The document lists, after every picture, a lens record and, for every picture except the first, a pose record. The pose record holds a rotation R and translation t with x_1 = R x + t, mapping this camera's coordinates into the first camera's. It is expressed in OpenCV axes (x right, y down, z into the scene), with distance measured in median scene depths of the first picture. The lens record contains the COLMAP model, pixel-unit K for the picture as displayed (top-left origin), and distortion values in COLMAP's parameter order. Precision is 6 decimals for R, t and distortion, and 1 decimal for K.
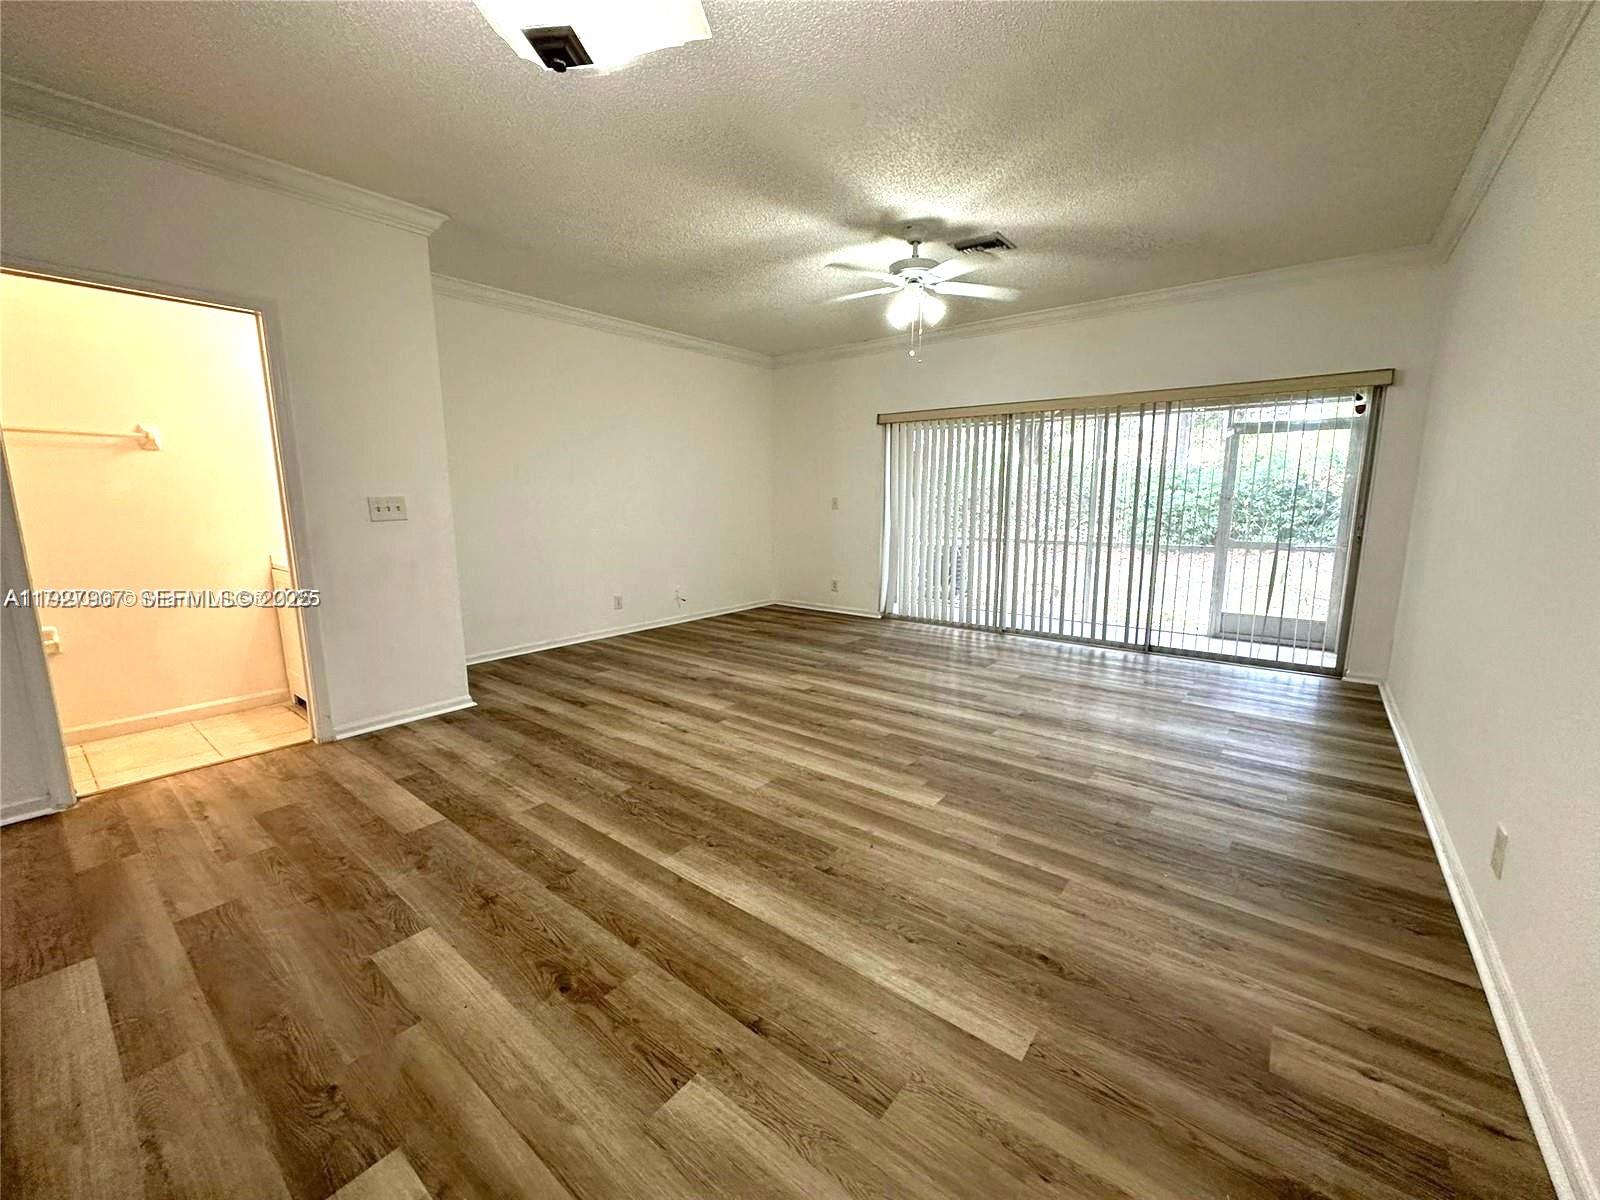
lens RADIAL K [[635.3, 0, 798.4], [0, 635.3, 600.0], [0, 0, 1]] dist [-0.004258, 0.000558]
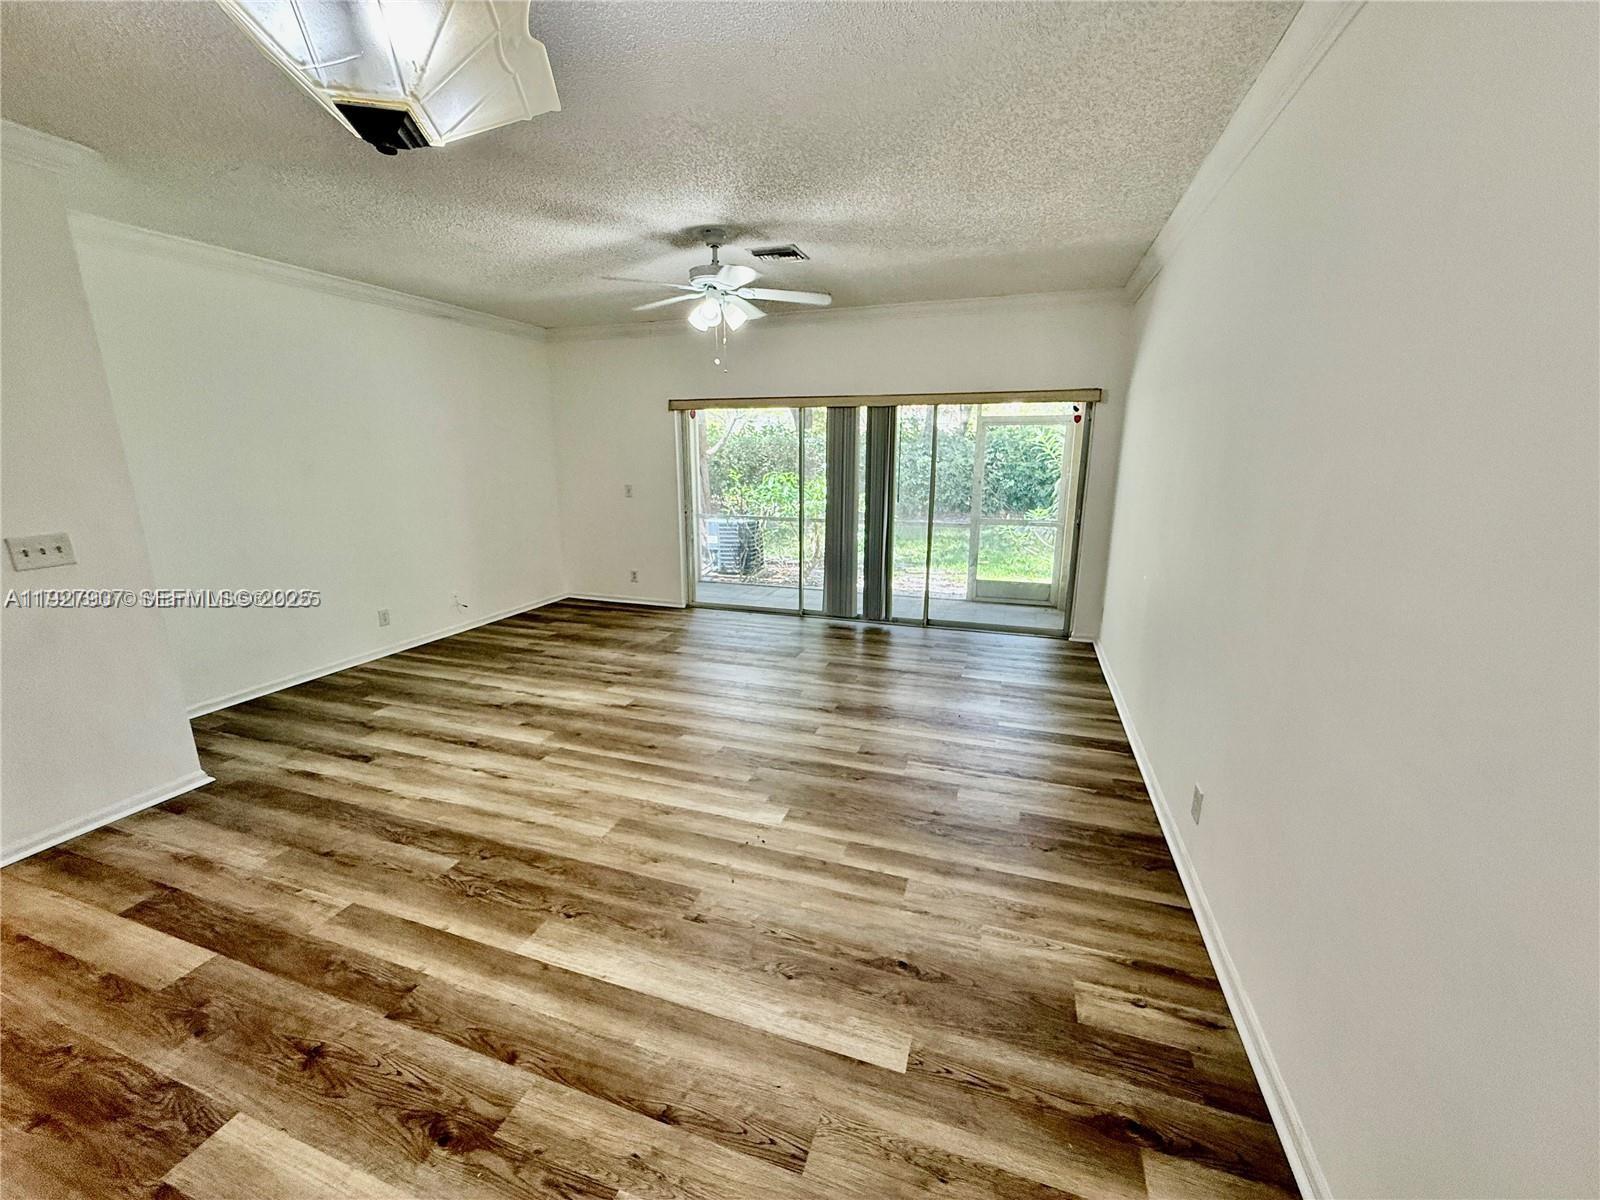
lens RADIAL K [[634.3, 0, 792.3], [0, 634.3, 604.9], [0, 0, 1]] dist [-0.001035, 0.000144]
pose [[0.943399, -0.077294, 0.322528, -0.079367], [0.052787, 0.995061, 0.084064, -0.123472], [-0.327433, -0.062281, 0.942820, 0.014908]]
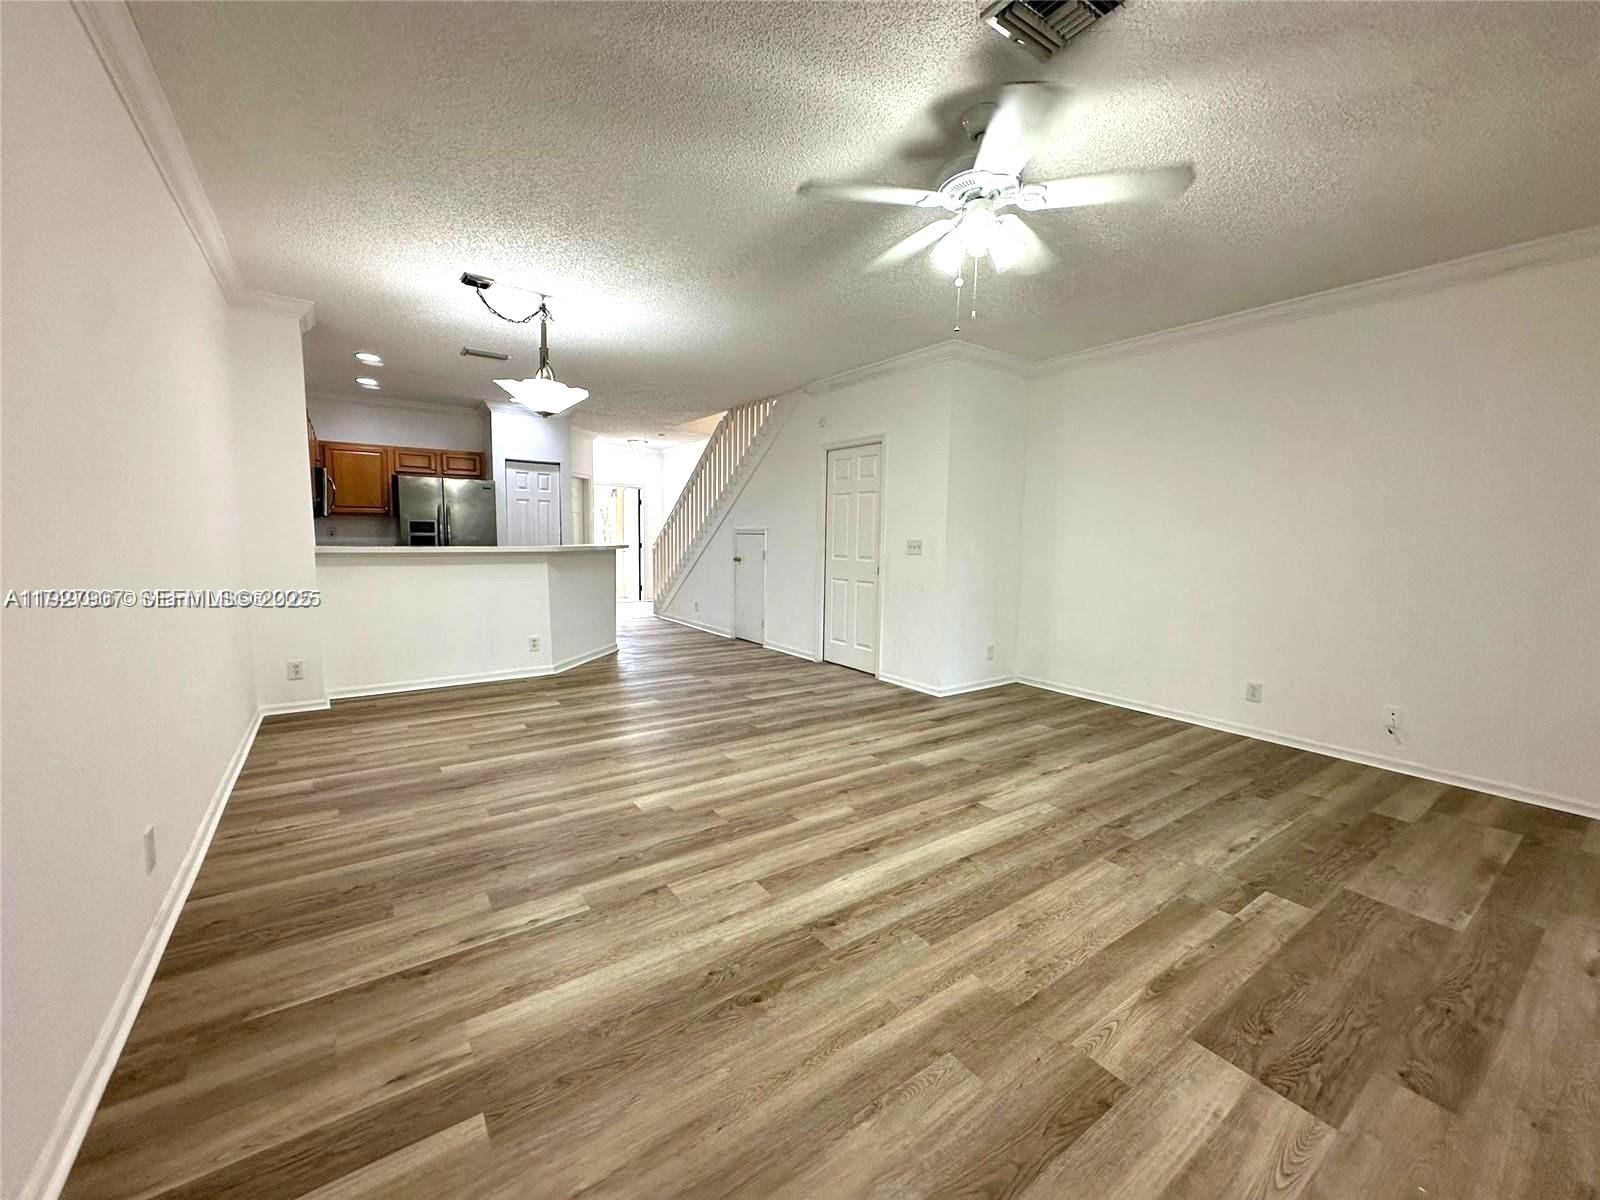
lens RADIAL K [[635.3, 0, 800.3], [0, 635.3, 601.8], [0, 0, 1]] dist [-0.004258, 0.000558]
pose [[-0.274881, 0.100295, -0.956233, 1.165272], [-0.172844, 0.973188, 0.151759, -0.253689], [0.945815, 0.206995, -0.250175, 1.457428]]
